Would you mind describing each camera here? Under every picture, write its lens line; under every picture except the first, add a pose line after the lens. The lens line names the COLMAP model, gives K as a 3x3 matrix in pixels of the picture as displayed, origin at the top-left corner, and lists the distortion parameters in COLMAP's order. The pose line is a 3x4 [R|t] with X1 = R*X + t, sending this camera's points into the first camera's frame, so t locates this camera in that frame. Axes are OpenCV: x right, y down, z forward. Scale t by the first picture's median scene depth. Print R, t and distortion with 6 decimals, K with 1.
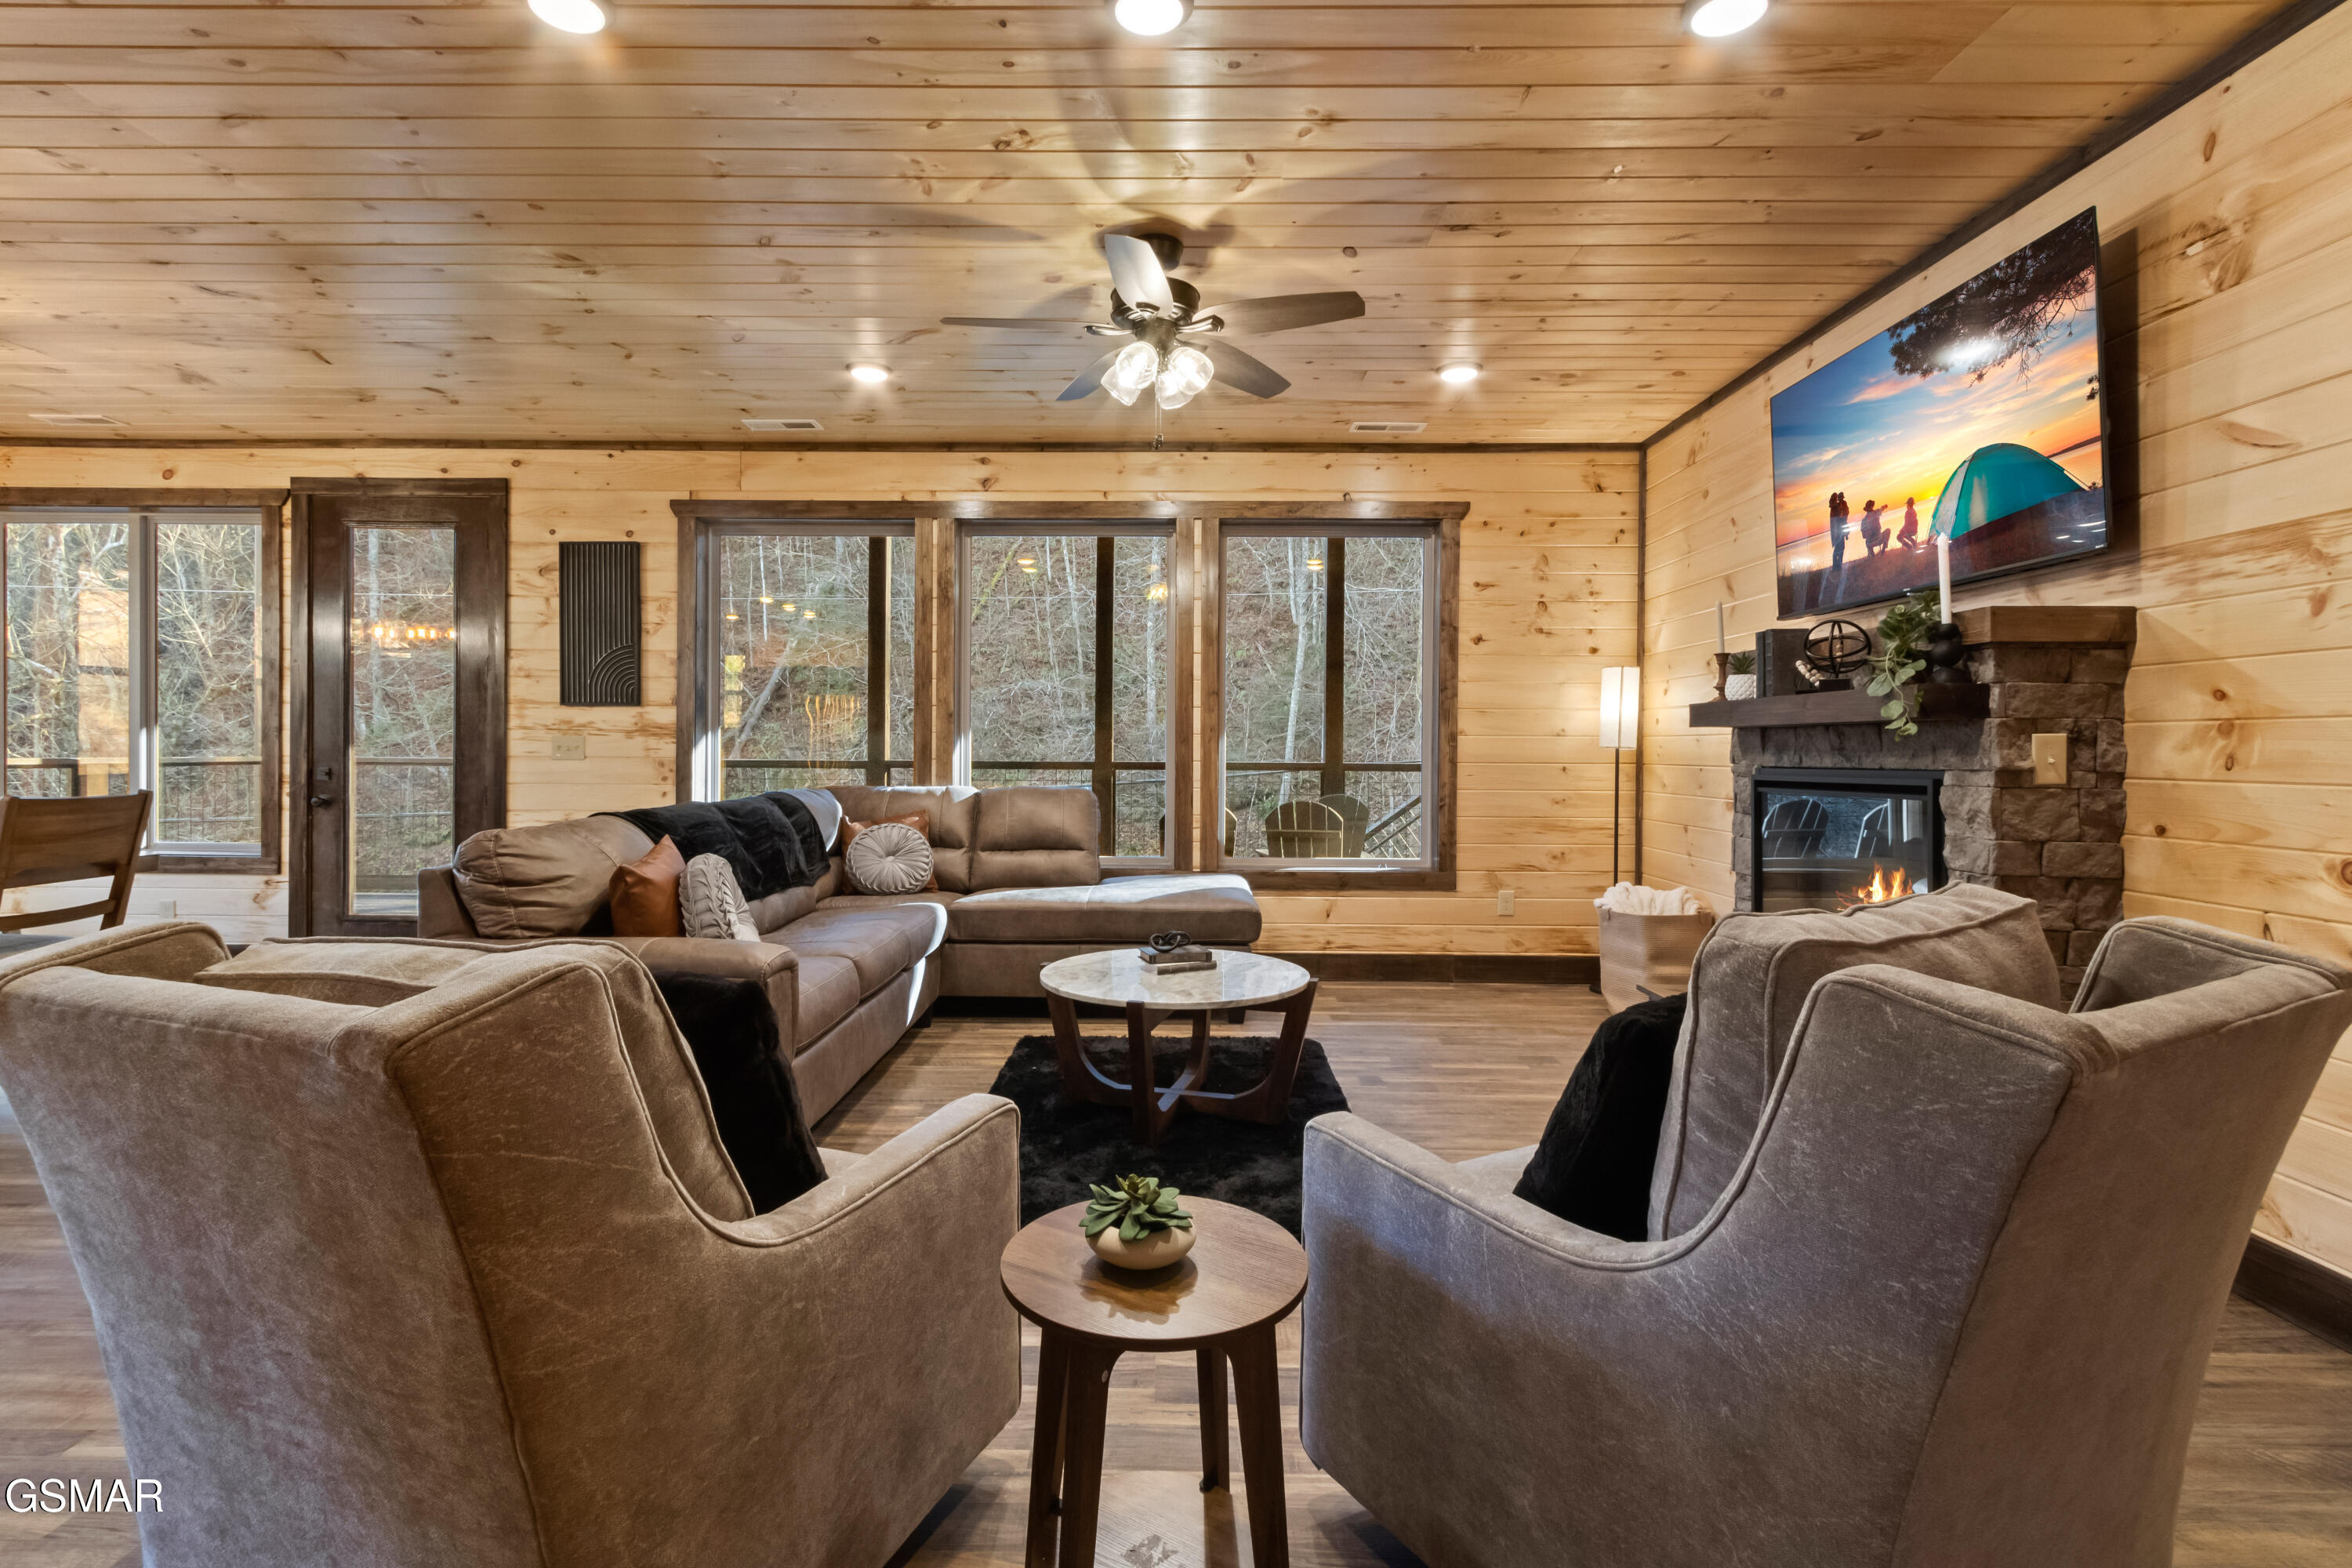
lens RADIAL K [[1090.6, 0, 1162.5], [0, 1090.6, 757.0], [0, 0, 1]] dist [0.000792, -0.000826]
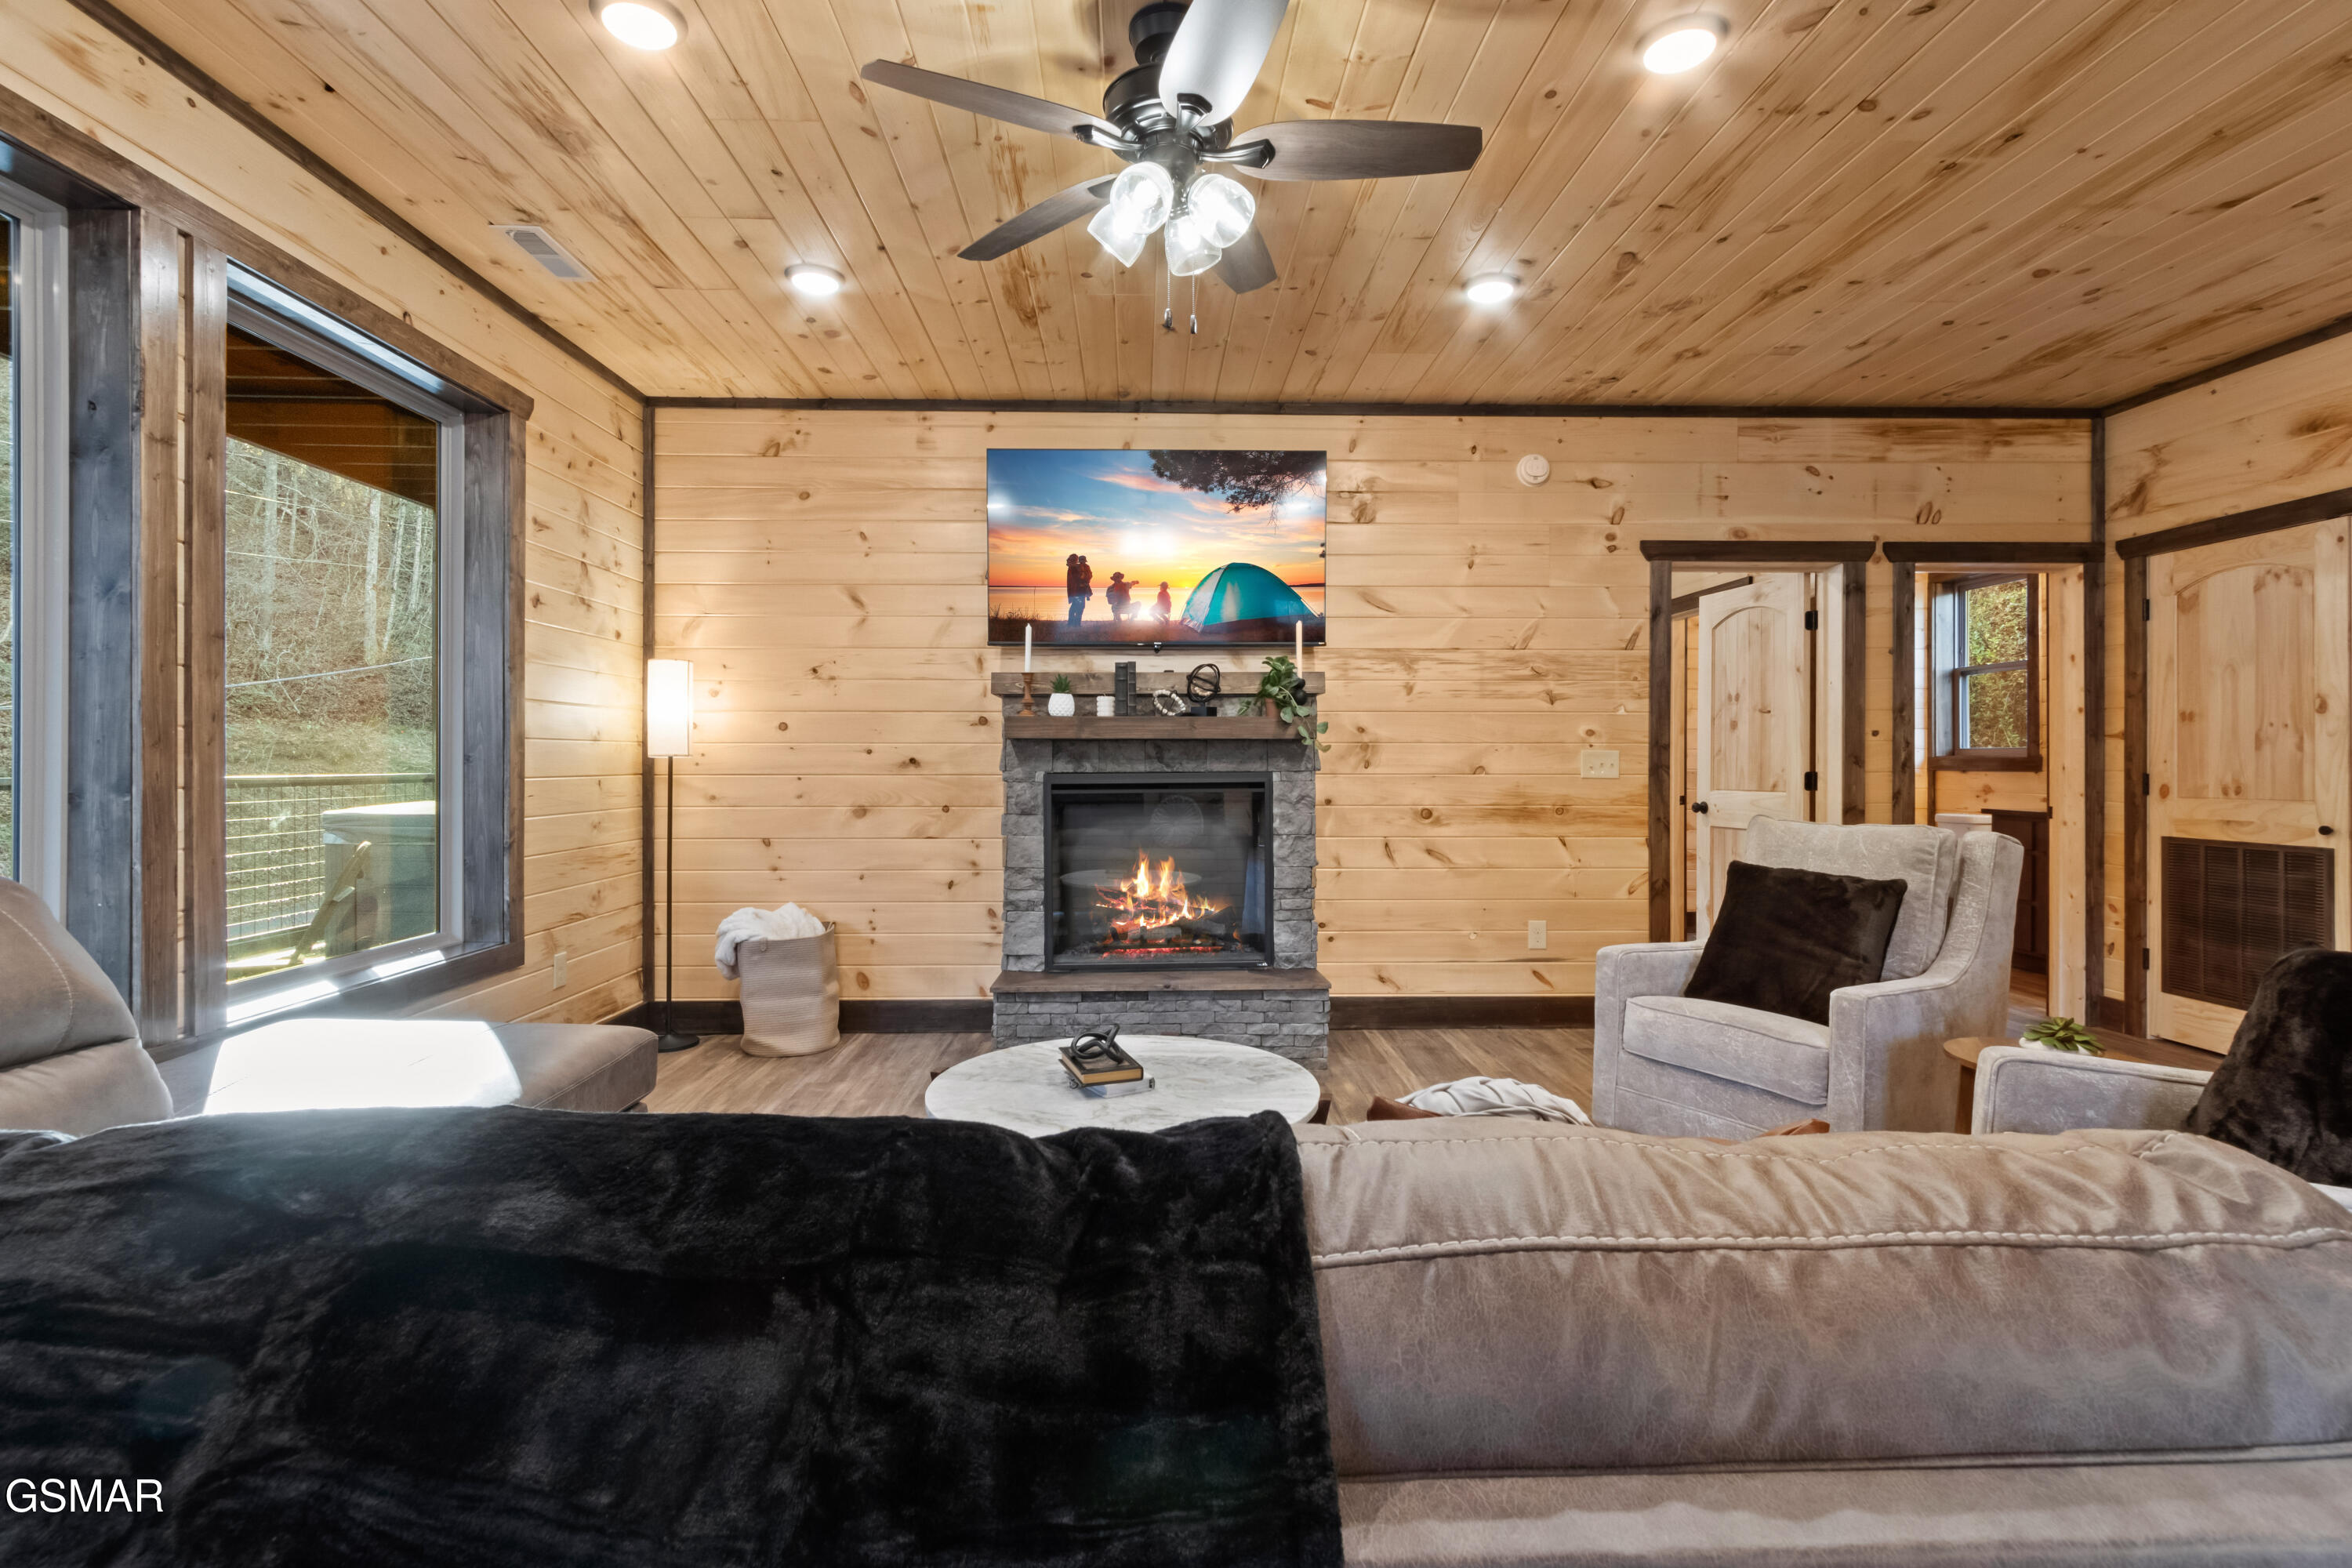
lens RADIAL K [[1080.0, 0, 1169.9], [0, 1080.0, 761.1], [0, 0, 1]] dist [0.012446, -0.005402]
pose [[-0.038232, -0.005477, 0.999254, -0.617941], [0.006530, 0.999962, 0.005731, -0.009497], [-0.999248, 0.006745, -0.038195, 0.917389]]
